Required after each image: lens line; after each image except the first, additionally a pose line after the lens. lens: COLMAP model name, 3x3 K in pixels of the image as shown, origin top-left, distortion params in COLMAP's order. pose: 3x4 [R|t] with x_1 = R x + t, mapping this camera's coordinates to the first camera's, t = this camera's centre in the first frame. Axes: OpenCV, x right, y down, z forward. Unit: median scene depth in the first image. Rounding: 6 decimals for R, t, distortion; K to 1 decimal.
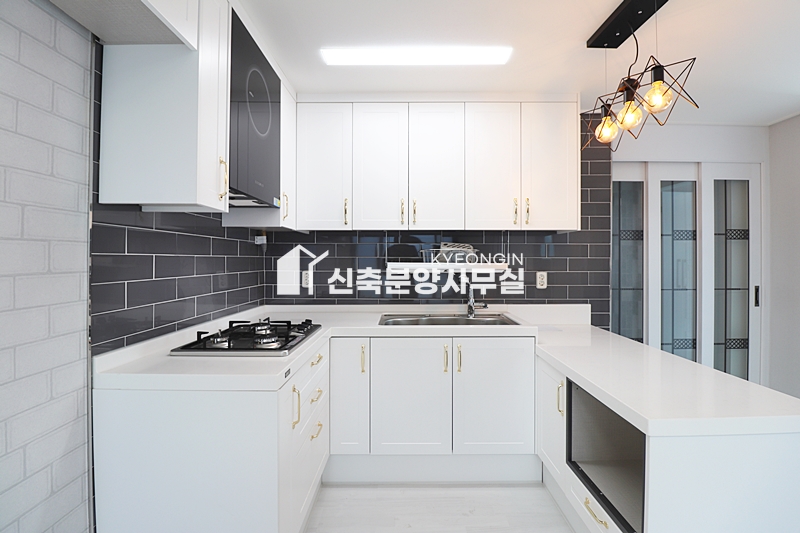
lens RADIAL K [[367.0, 0, 406.5], [0, 367.0, 259.9], [0, 0, 1]] dist [-0.008278, -0.009189]
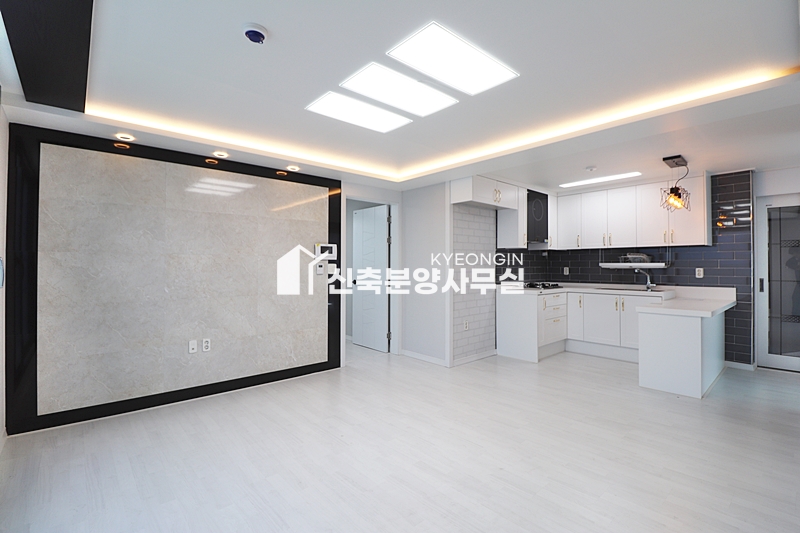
lens RADIAL K [[367.0, 0, 410.9], [0, 367.0, 259.4], [0, 0, 1]] dist [-0.008278, -0.009189]
pose [[0.665840, -0.014157, -0.745960, 0.827597], [-0.000196, 0.999817, -0.019150, 0.027562], [0.746094, 0.012897, 0.665715, -1.286454]]
